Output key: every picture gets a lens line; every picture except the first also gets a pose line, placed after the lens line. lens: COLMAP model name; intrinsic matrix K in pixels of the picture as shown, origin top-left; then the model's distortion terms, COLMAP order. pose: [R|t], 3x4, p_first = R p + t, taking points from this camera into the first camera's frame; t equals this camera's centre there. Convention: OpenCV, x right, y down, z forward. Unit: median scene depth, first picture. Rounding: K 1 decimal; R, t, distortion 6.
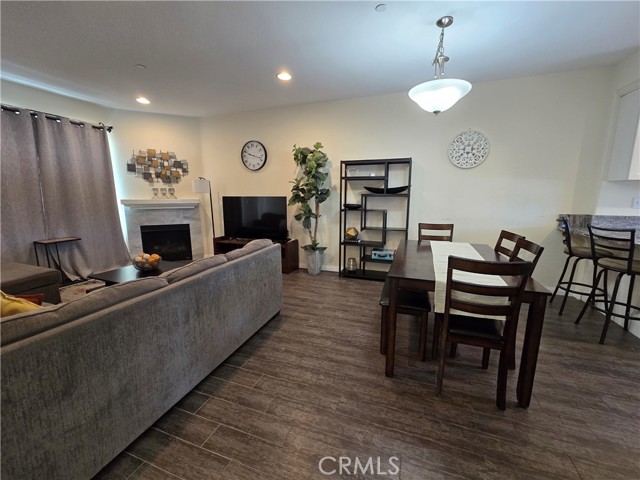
lens RADIAL K [[263.0, 0, 324.6], [0, 263.0, 238.3], [0, 0, 1]] dist [-0.000987, -0.000222]
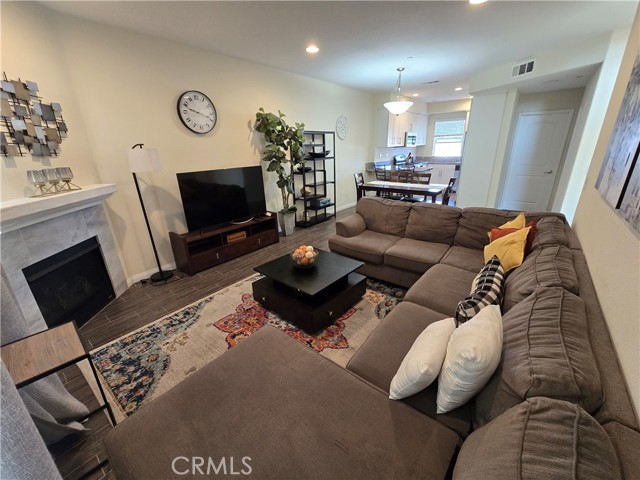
lens RADIAL K [[263.0, 0, 320.1], [0, 263.0, 240.4], [0, 0, 1]] dist [-0.000987, -0.000222]
pose [[0.317038, -0.328974, 0.889530, -0.927024], [0.181248, 0.941644, 0.283649, -0.124316], [-0.930933, 0.071298, 0.358163, 0.442683]]
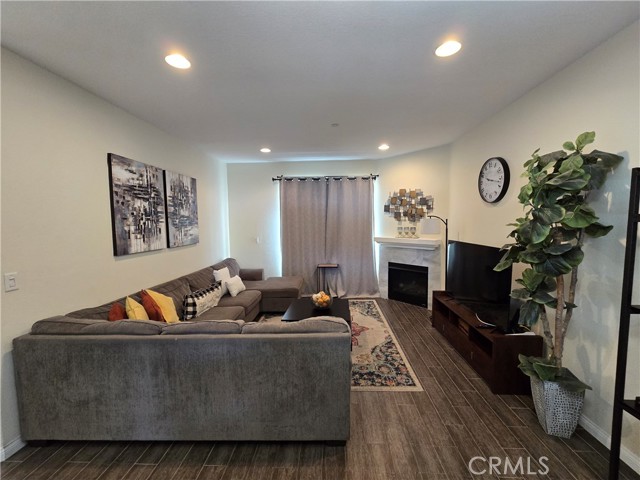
lens RADIAL K [[263.0, 0, 321.0], [0, 263.0, 238.9], [0, 0, 1]] dist [-0.000987, -0.000222]
pose [[0.292384, 0.061890, -0.954296, 0.229281], [-0.148819, 0.988691, 0.018525, -0.121750], [0.944650, 0.136601, 0.298288, 0.430243]]
